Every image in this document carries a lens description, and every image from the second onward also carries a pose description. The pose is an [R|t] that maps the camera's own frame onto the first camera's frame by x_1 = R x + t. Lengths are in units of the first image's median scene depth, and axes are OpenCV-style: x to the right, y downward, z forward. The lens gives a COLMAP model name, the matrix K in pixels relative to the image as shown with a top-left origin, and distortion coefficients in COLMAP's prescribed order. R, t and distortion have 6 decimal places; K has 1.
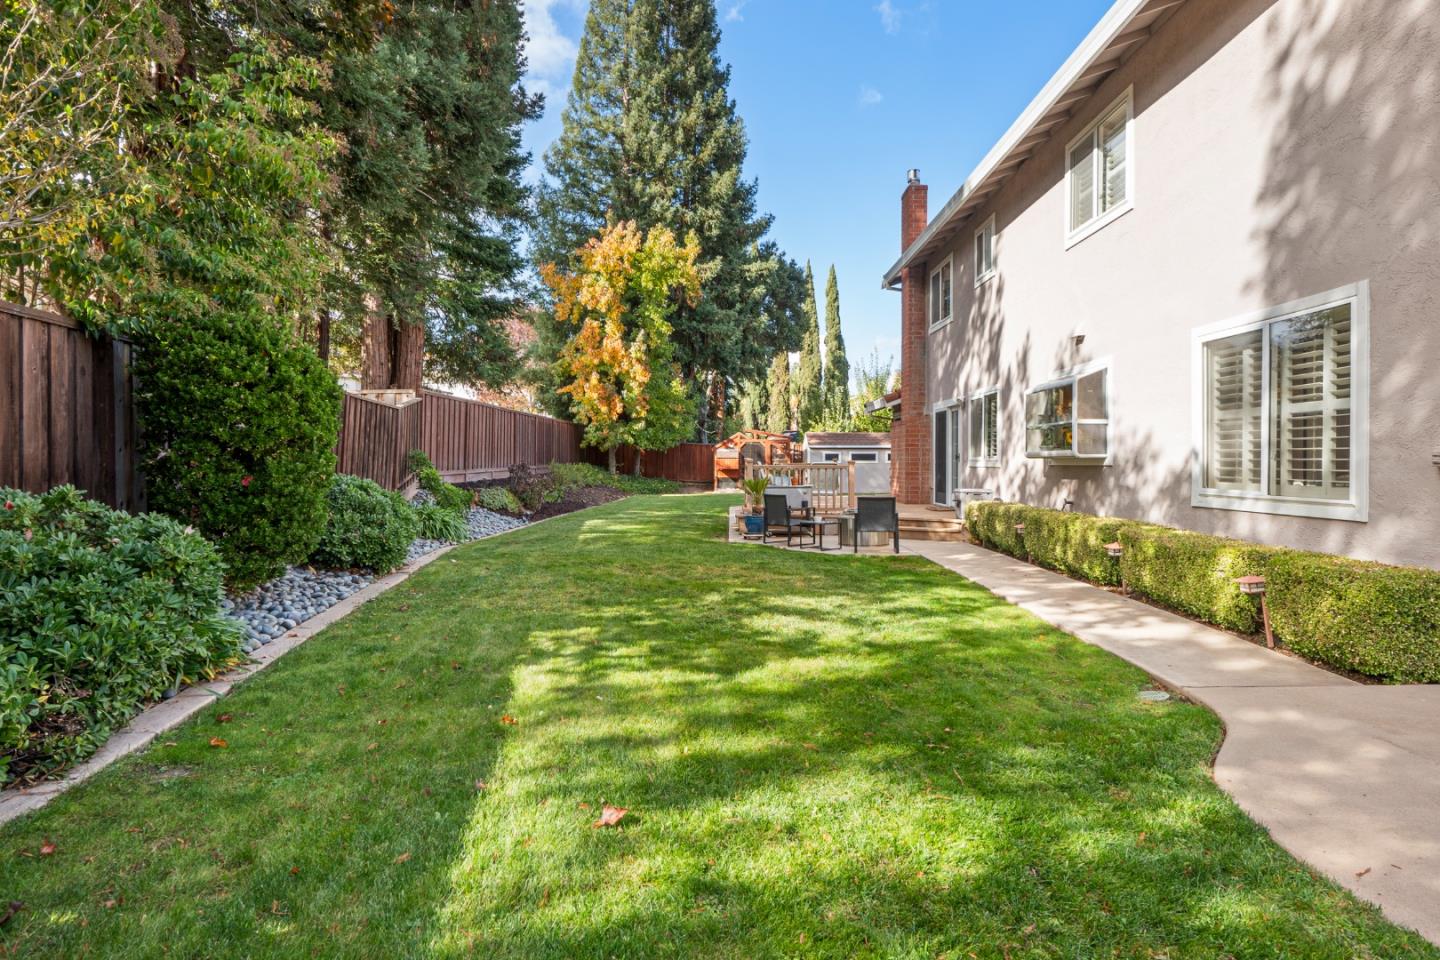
lens RADIAL K [[773.7, 0, 726.6], [0, 773.7, 461.3], [0, 0, 1]] dist [-0.007127, 0.000347]
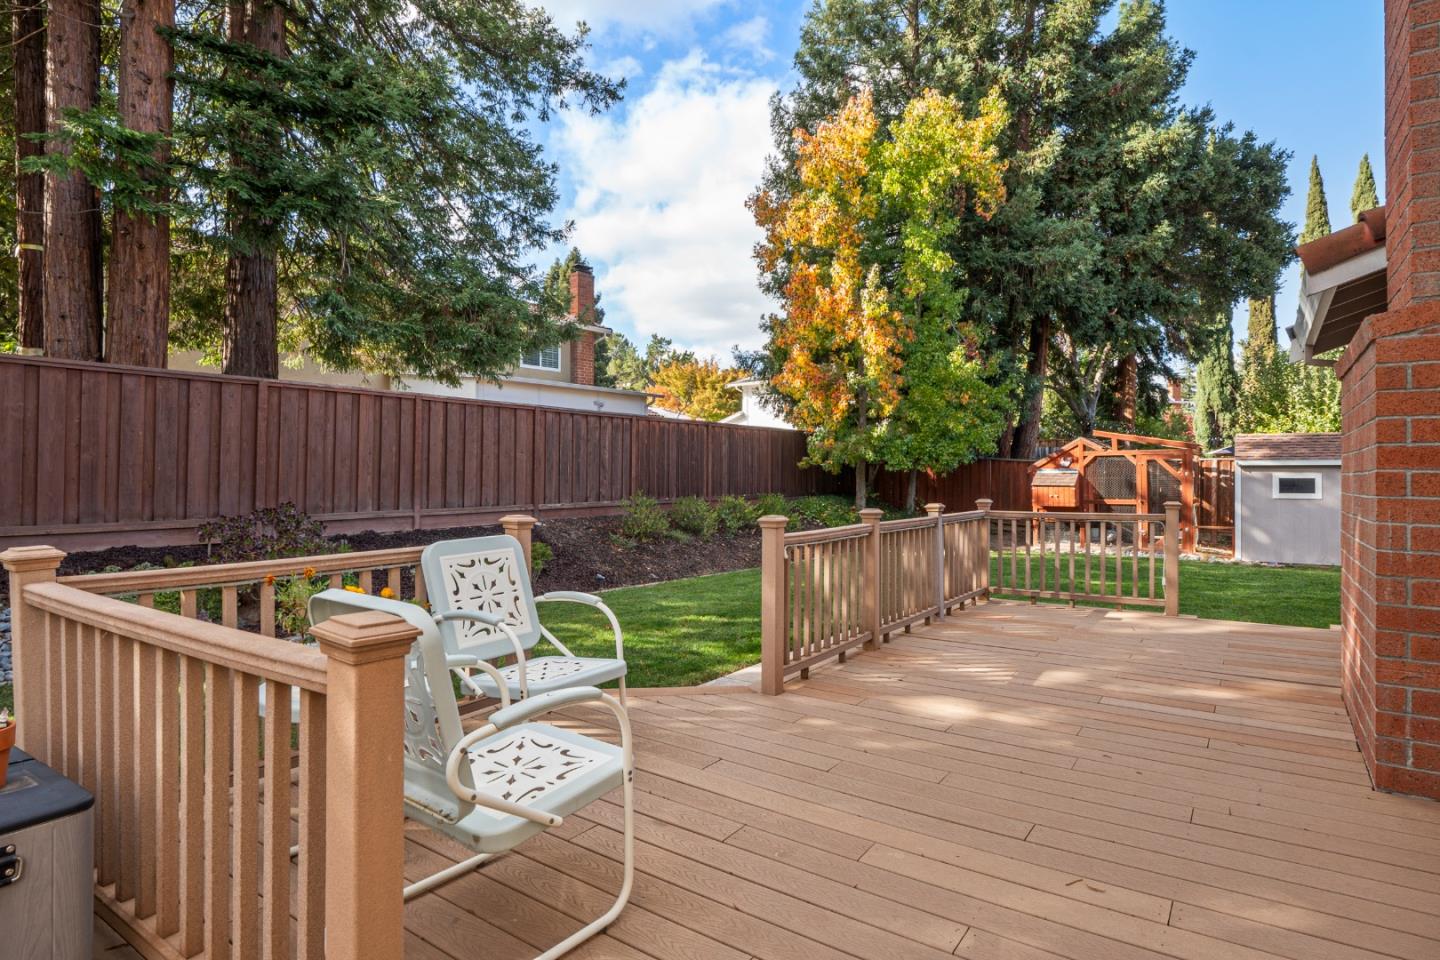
lens RADIAL K [[773.7, 0, 718.9], [0, 773.7, 470.1], [0, 0, 1]] dist [-0.007127, 0.000347]
pose [[0.822113, -0.003587, -0.569313, 0.121676], [-0.002977, 0.999939, -0.010600, -0.009240], [0.569317, 0.010409, 0.822052, 0.447748]]
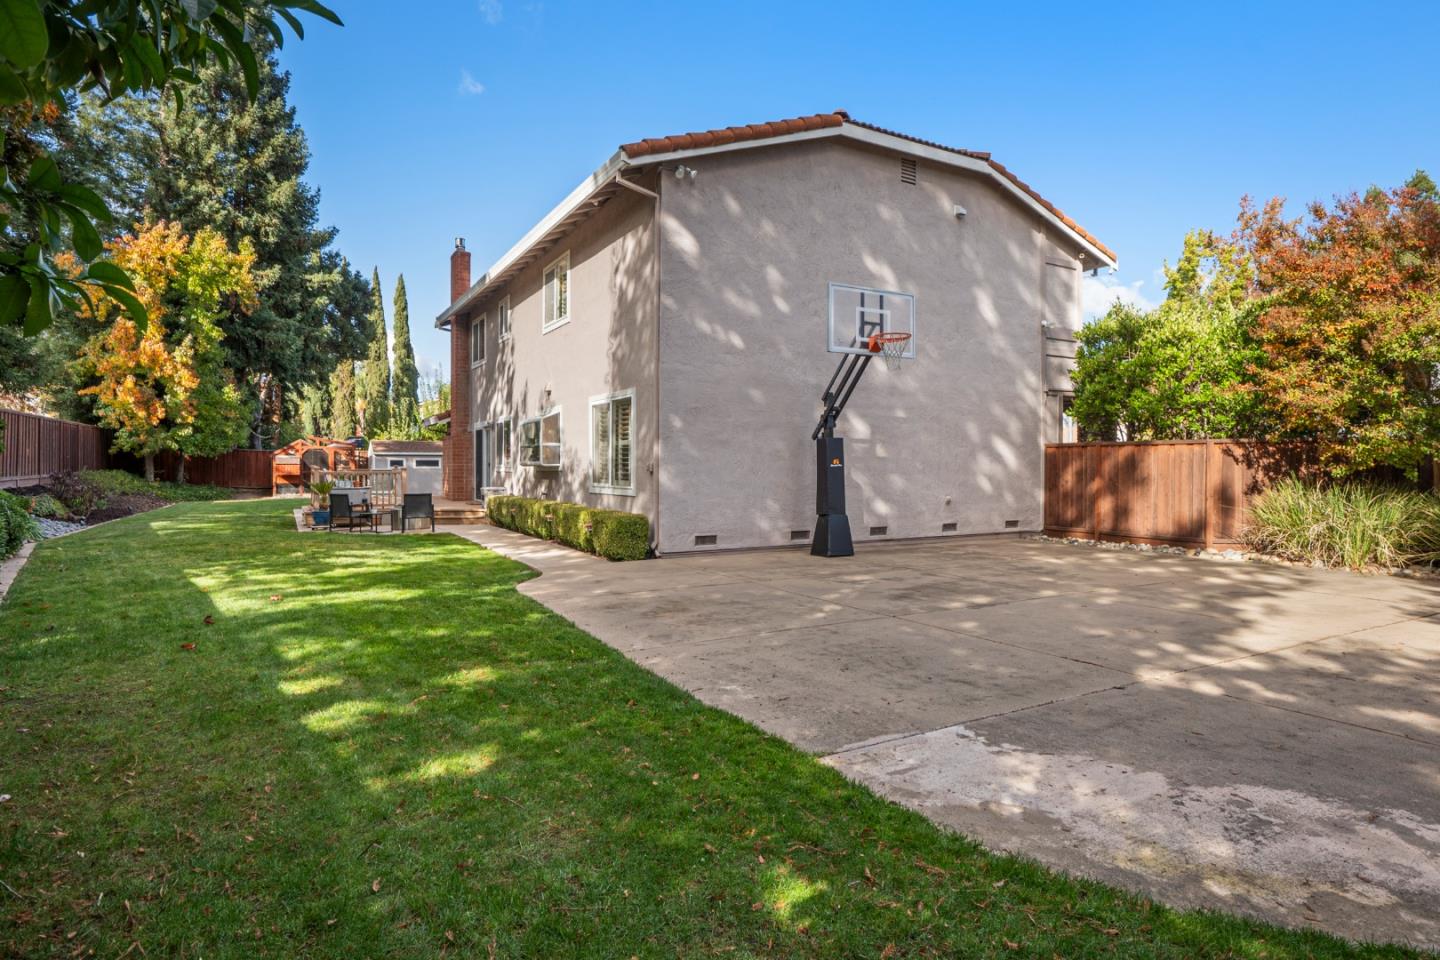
lens RADIAL K [[773.7, 0, 724.3], [0, 773.7, 461.9], [0, 0, 1]] dist [-0.007127, 0.000347]
pose [[0.865160, -0.001235, 0.501495, -0.011912], [0.003365, 0.999989, -0.003343, -0.001951], [-0.501485, 0.004580, 0.865154, -0.189481]]
